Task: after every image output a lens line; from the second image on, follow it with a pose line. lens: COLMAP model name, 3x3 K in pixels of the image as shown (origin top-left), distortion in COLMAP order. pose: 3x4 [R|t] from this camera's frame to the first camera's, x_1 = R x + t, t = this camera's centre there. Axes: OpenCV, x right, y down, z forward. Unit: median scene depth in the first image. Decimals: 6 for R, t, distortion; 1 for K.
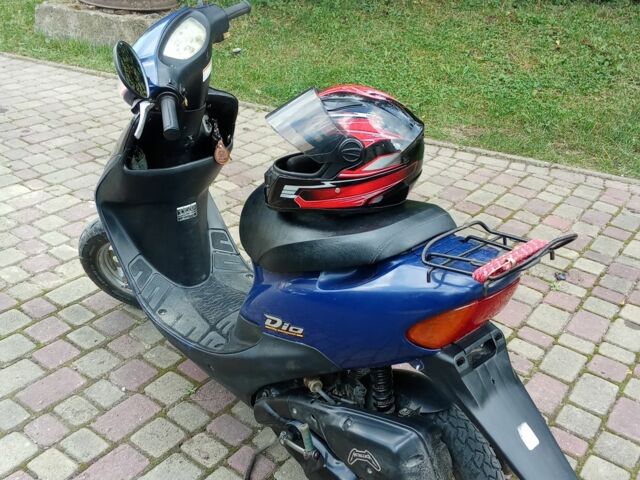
lens RADIAL K [[678.1, 0, 320.0], [0, 678.1, 240.0], [0, 0, 1]] dist [0.114549, -0.205584]
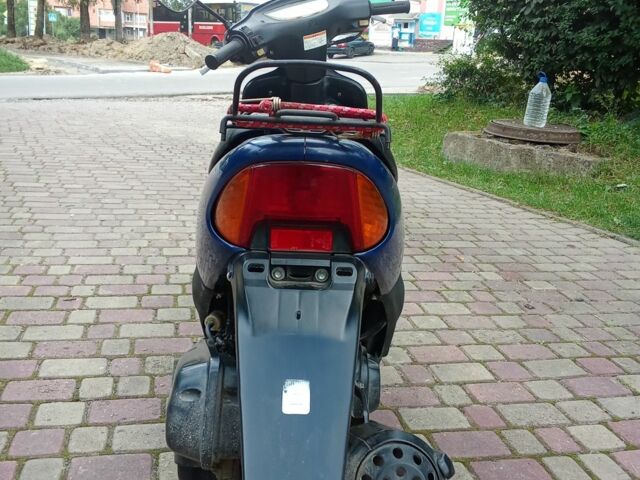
lens RADIAL K [[678.1, 0, 320.0], [0, 678.1, 240.0], [0, 0, 1]] dist [0.114549, -0.205584]
pose [[0.756185, 0.157988, -0.634999, 0.439308], [-0.321288, 0.935031, -0.149969, 0.143110], [0.570051, 0.317422, 0.757816, 0.282491]]
